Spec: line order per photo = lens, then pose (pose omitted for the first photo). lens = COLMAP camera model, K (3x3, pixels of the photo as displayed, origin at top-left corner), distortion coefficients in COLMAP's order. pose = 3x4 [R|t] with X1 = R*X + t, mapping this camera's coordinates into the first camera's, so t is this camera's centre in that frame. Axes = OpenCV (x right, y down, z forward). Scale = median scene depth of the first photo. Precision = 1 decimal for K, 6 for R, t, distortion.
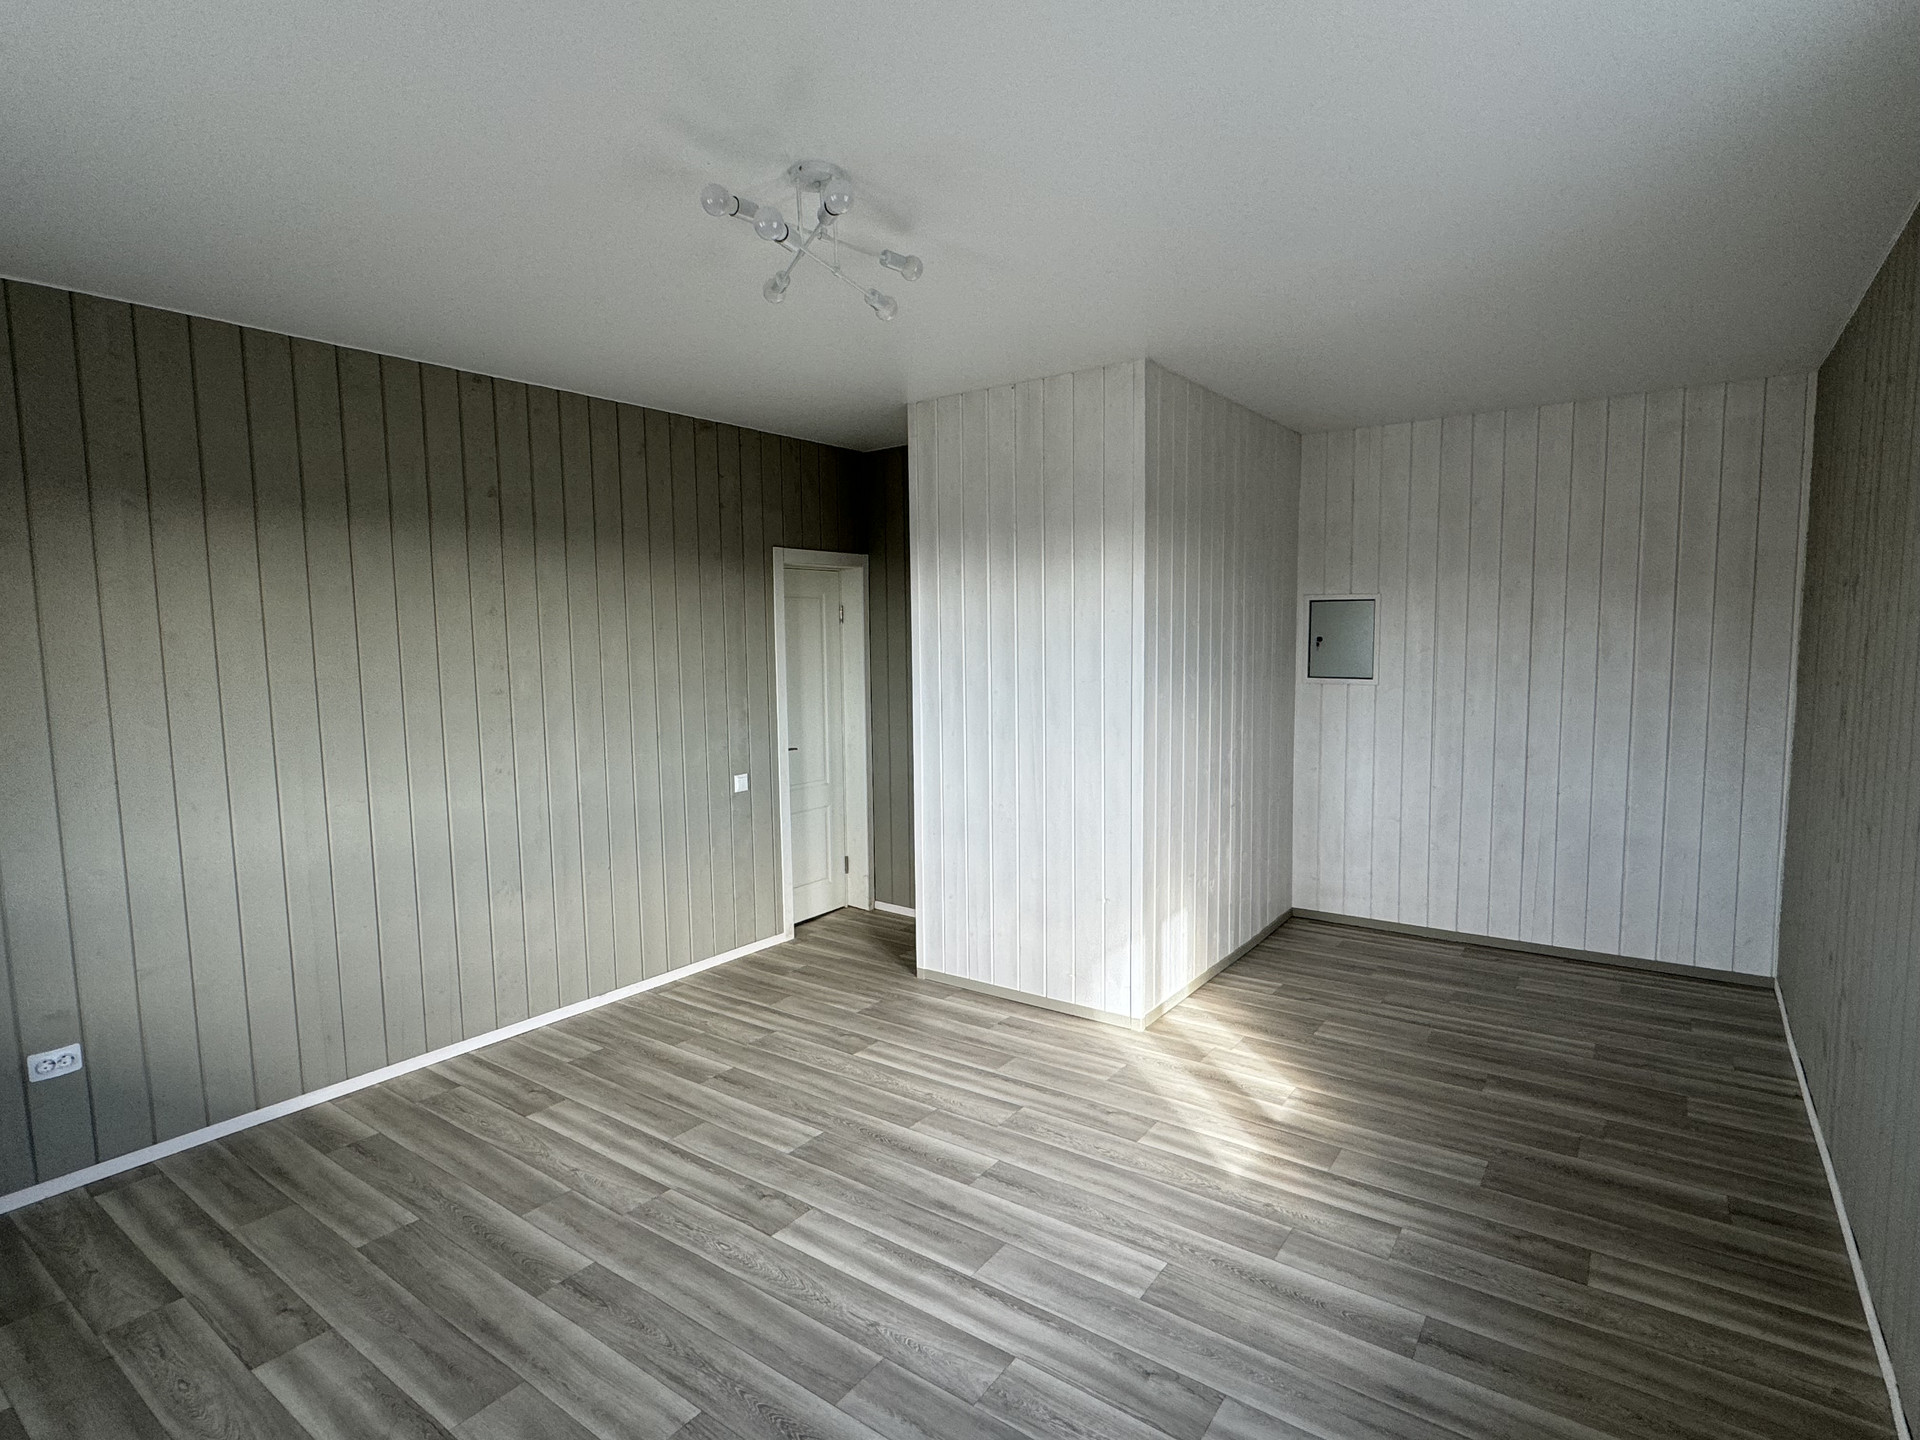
lens RADIAL K [[978.1, 0, 960.0], [0, 978.1, 720.0], [0, 0, 1]] dist [-0.001107, 0.000270]
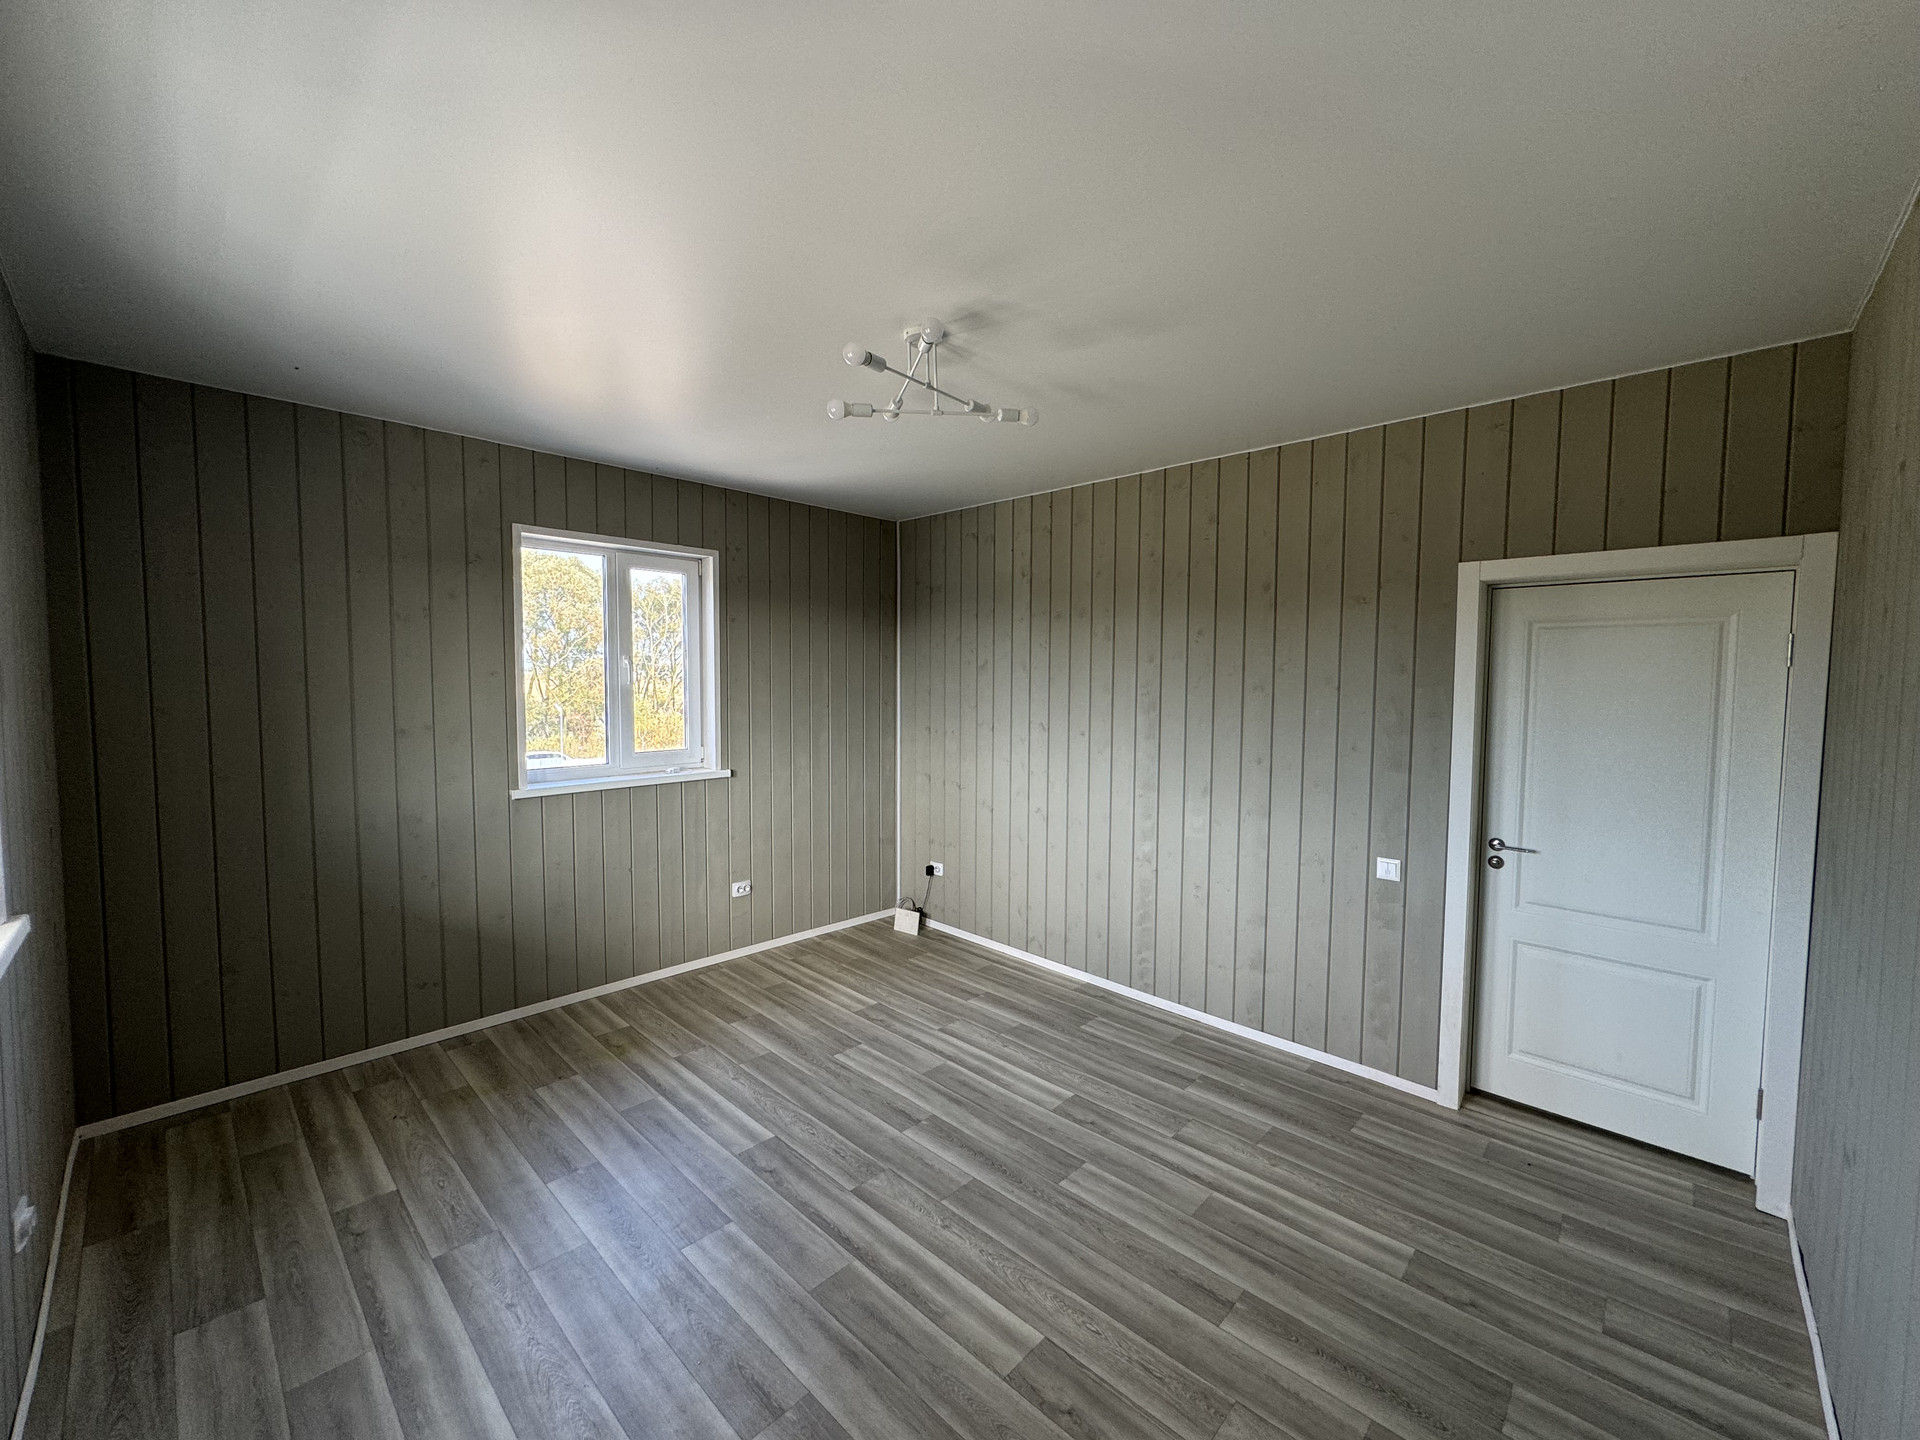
lens RADIAL K [[757.6, 0, 960.0], [0, 757.6, 720.0], [0, 0, 1]] dist [-0.002465, -0.000525]
pose [[-0.991075, -0.012164, 0.132752, -0.152410], [0.004874, 0.991857, 0.127266, -0.167262], [-0.133219, 0.126777, -0.982945, 1.918570]]
